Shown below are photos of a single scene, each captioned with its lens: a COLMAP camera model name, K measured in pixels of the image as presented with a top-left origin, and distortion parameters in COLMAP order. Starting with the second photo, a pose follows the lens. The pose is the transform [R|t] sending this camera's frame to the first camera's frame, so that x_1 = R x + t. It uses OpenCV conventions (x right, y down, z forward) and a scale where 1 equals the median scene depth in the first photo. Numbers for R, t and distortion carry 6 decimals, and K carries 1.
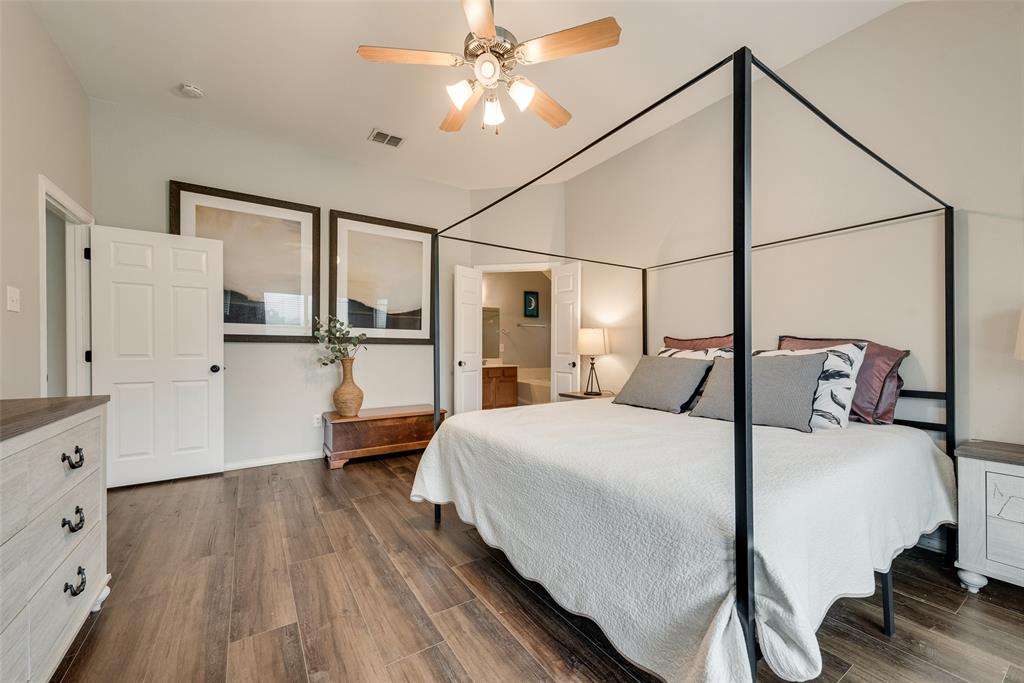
lens RADIAL K [[402.9, 0, 512.5], [0, 402.9, 348.6], [0, 0, 1]] dist [0.006068, -0.000394]
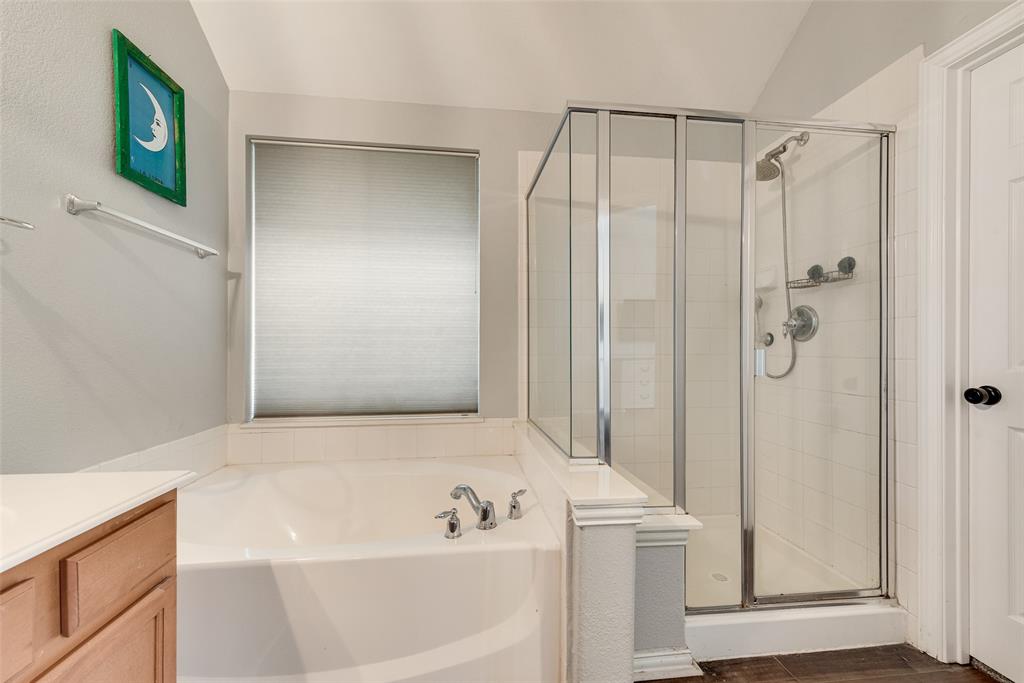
lens RADIAL K [[402.9, 0, 512.5], [0, 402.9, 348.6], [0, 0, 1]] dist [0.006068, -0.000394]
pose [[0.442443, -0.002409, 0.896793, -0.058793], [0.000763, 0.999997, 0.002310, 0.000157], [-0.896796, -0.000338, 0.442444, 0.795698]]
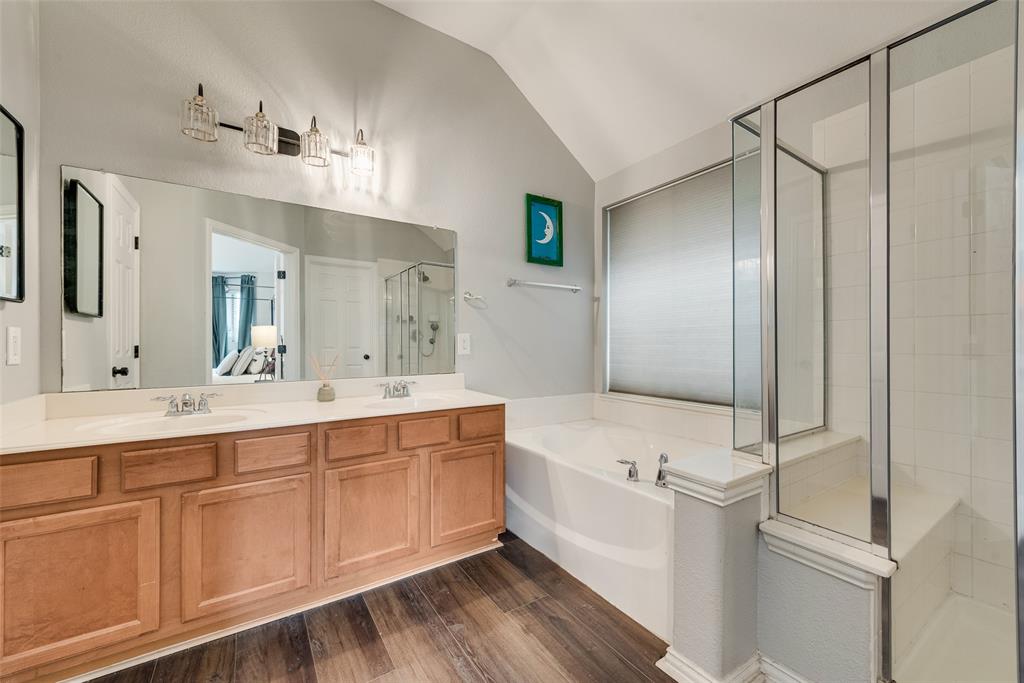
lens RADIAL K [[402.9, 0, 512.5], [0, 402.9, 348.6], [0, 0, 1]] dist [0.006068, -0.000394]
pose [[0.999995, -0.000324, 0.003242, 0.015265], [0.000296, 0.999964, 0.008500, 0.000066], [-0.003245, -0.008499, 0.999959, 0.648417]]
